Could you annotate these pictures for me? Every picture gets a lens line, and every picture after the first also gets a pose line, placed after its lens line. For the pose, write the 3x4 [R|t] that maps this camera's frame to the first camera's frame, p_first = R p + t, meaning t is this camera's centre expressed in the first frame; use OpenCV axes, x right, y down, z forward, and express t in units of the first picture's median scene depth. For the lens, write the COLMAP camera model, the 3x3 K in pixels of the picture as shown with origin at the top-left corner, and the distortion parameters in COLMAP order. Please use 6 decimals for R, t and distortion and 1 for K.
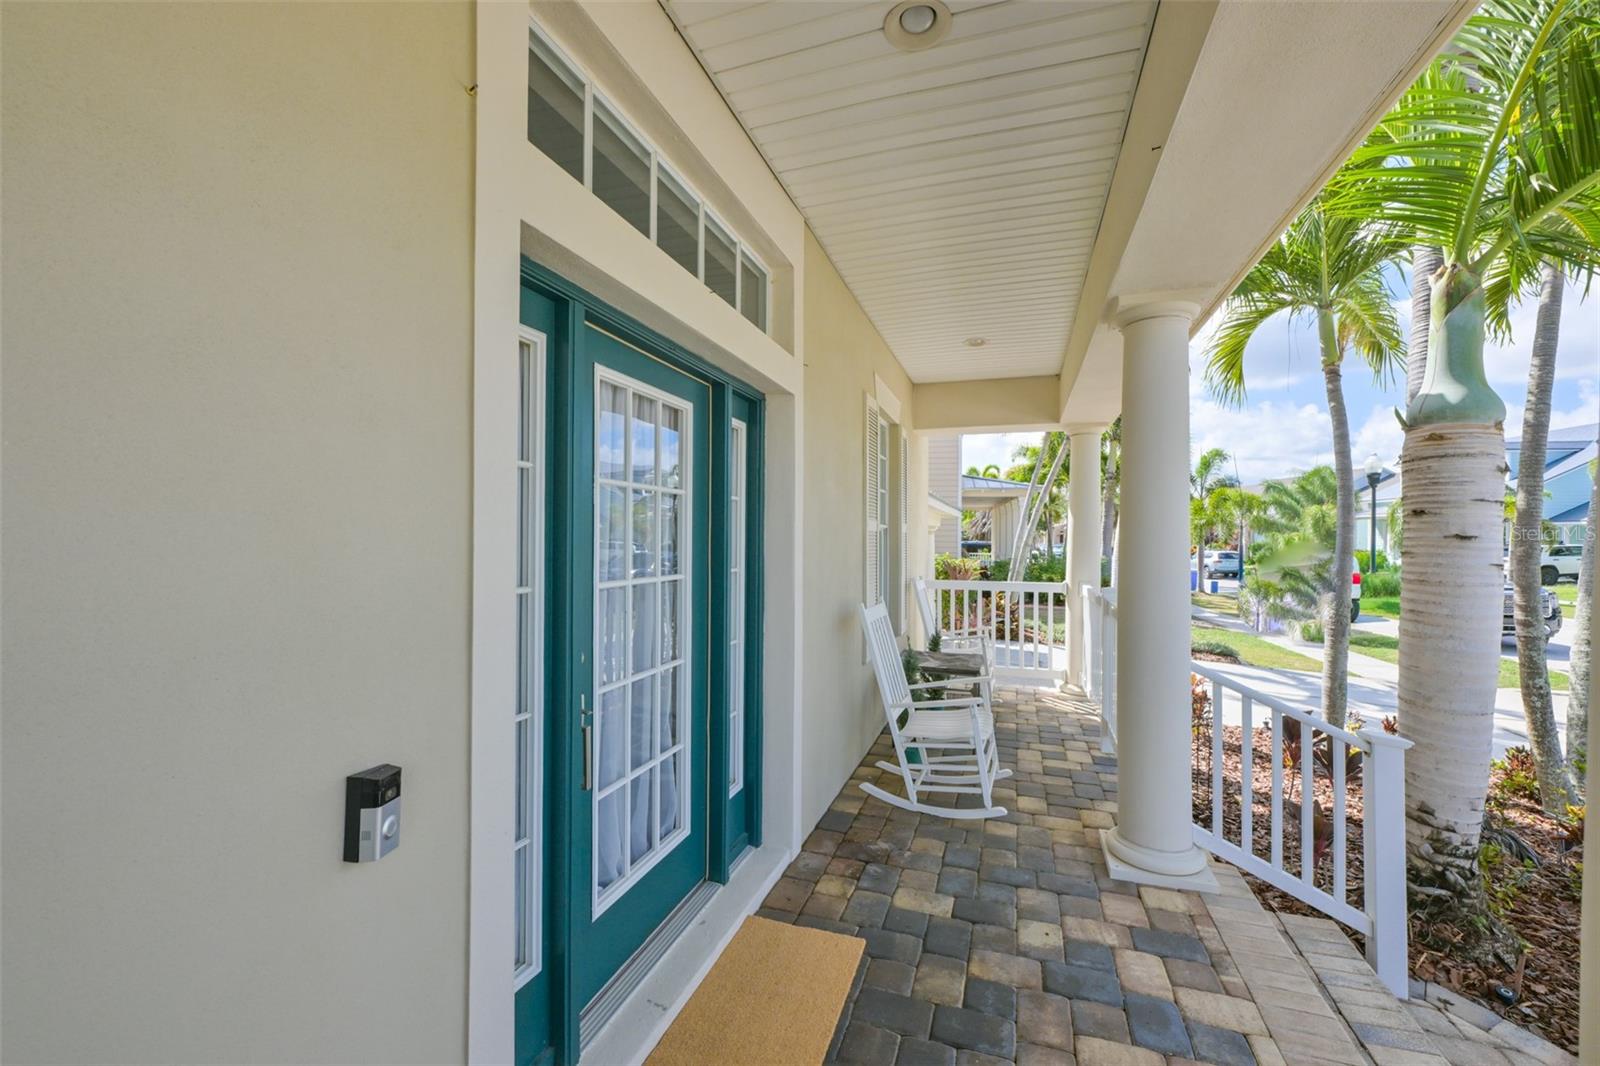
lens RADIAL K [[642.0, 0, 799.3], [0, 642.0, 545.1], [0, 0, 1]] dist [0.000586, 0.000048]
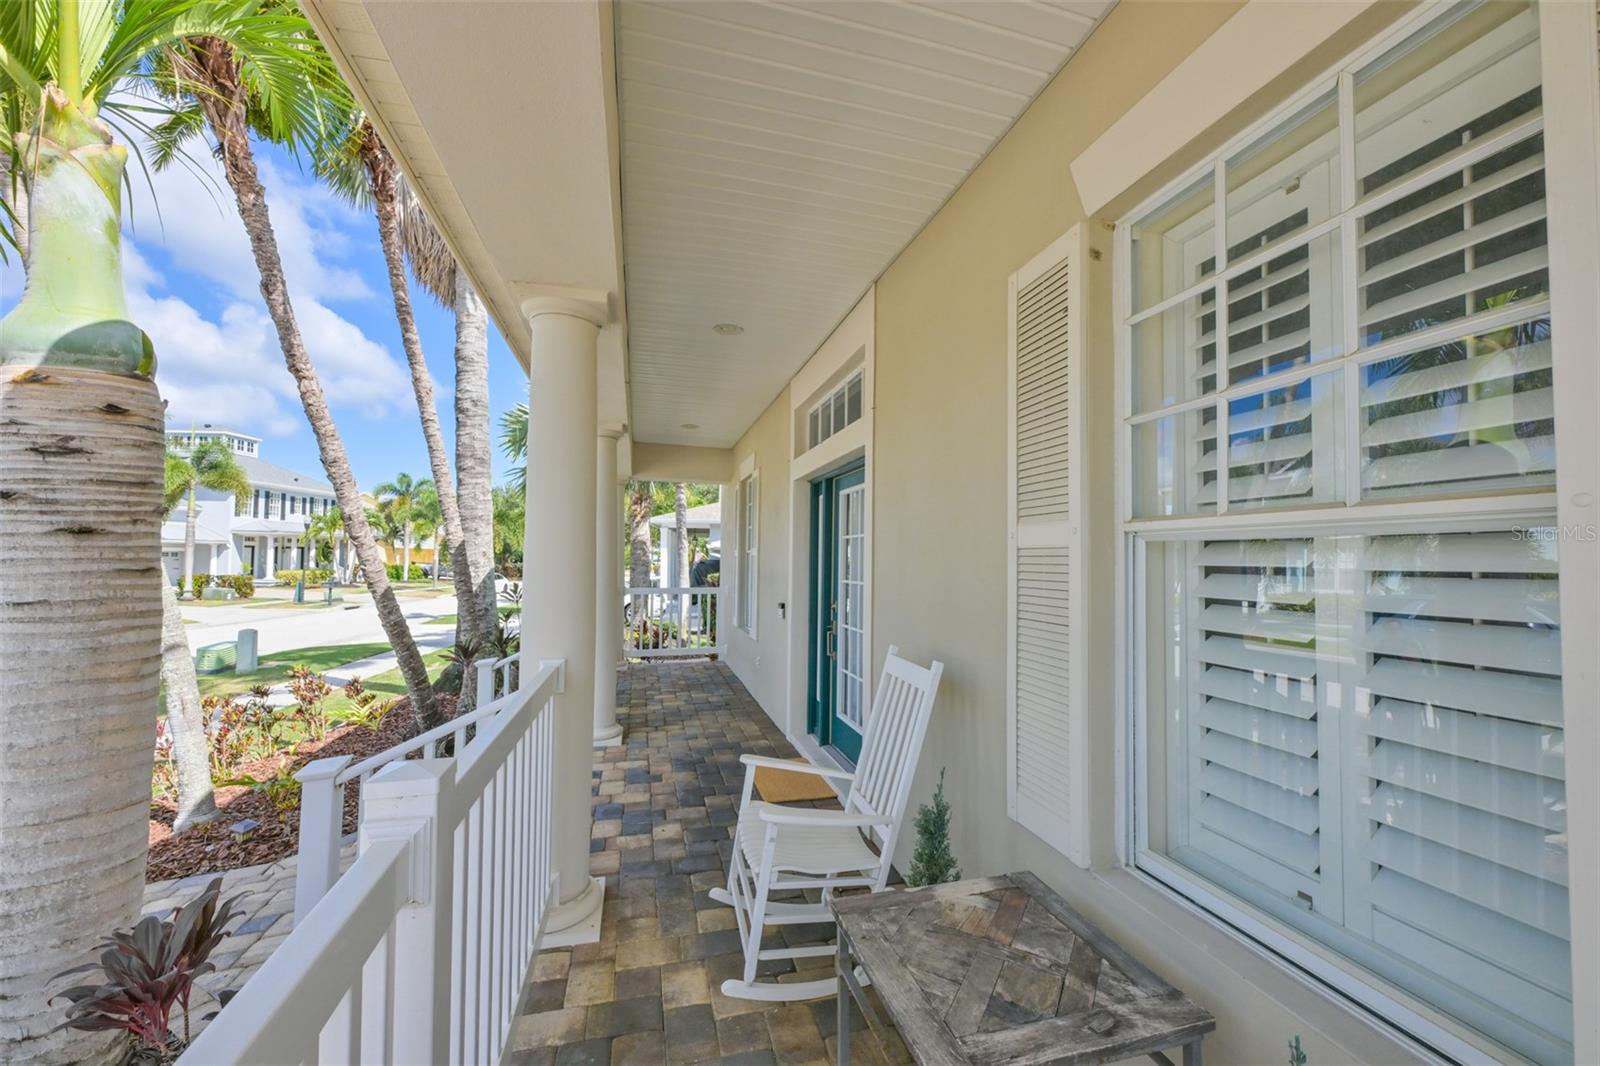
lens RADIAL K [[642.0, 0, 799.3], [0, 642.0, 545.1], [0, 0, 1]] dist [0.000586, 0.000048]
pose [[-0.838143, -0.023999, -0.544922, 0.935248], [-0.014553, 0.999660, -0.021642, -0.026669], [0.545256, -0.010209, -0.838207, 2.393328]]
